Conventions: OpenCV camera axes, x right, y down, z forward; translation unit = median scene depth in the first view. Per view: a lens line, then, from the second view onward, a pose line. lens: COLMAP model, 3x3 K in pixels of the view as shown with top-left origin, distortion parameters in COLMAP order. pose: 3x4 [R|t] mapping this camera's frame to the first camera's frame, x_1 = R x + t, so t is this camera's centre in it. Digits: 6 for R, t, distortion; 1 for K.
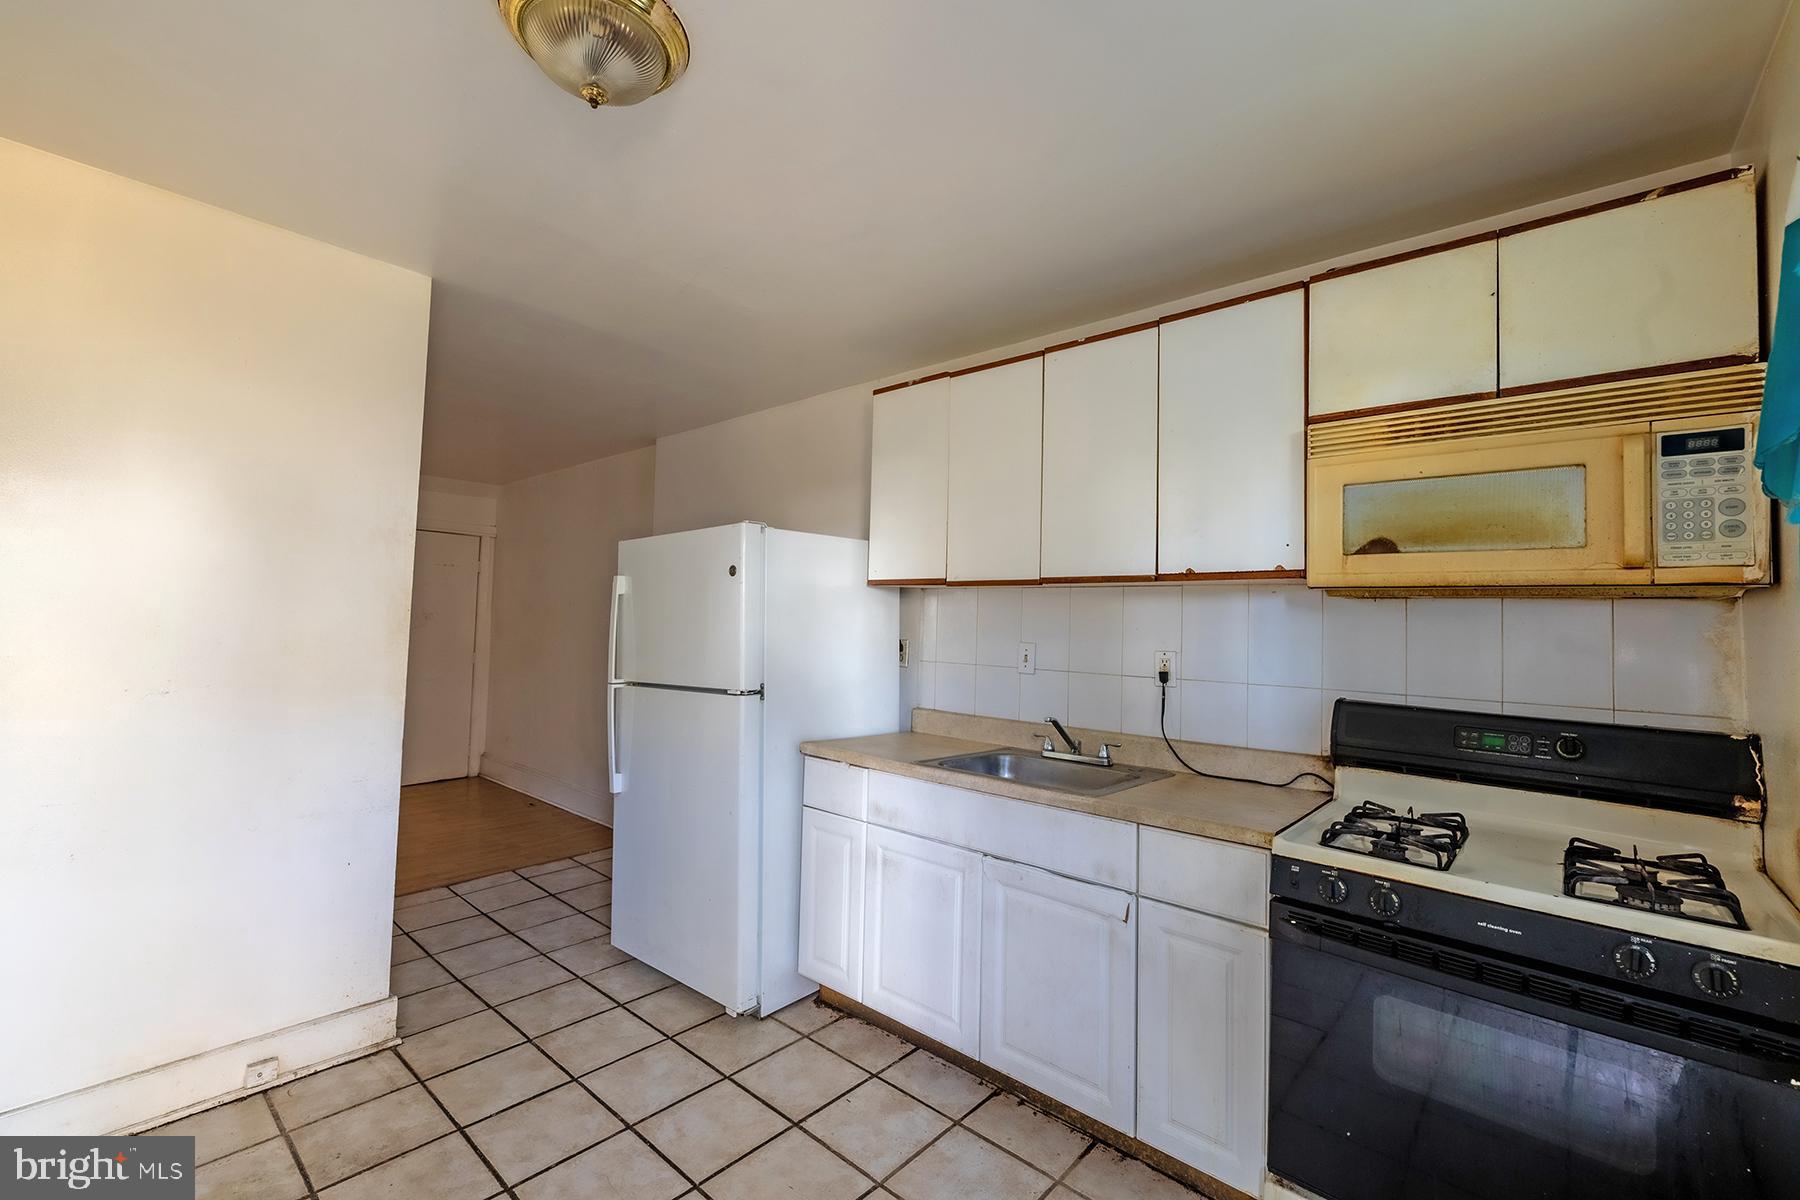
lens RADIAL K [[784.6, 0, 900.0], [0, 784.6, 600.0], [0, 0, 1]] dist [0.003236, 0.000445]
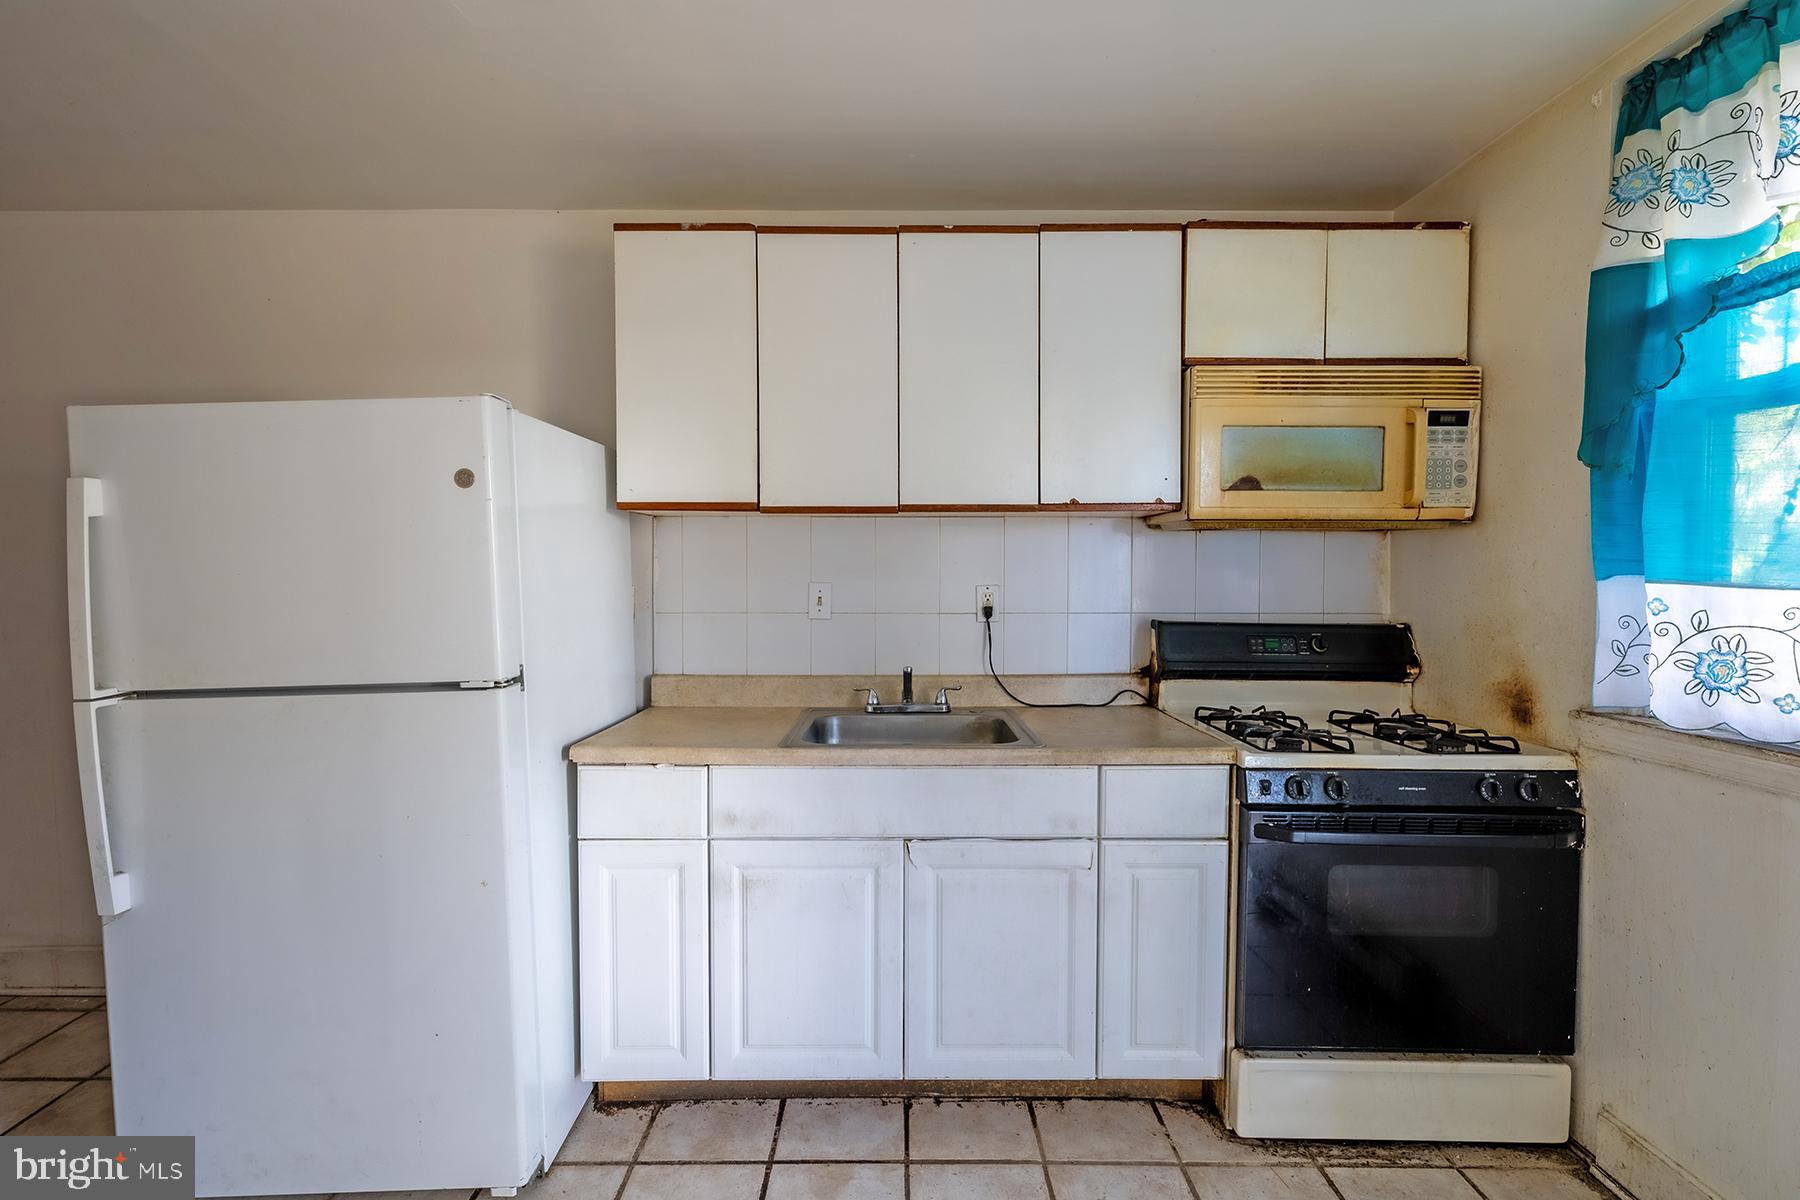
lens RADIAL K [[784.6, 0, 900.0], [0, 784.6, 600.0], [0, 0, 1]] dist [0.003236, 0.000445]
pose [[0.735144, -0.054444, 0.675721, -0.450522], [-0.000607, 0.996717, 0.080967, 0.006336], [-0.677911, -0.059932, 0.732697, 0.422086]]
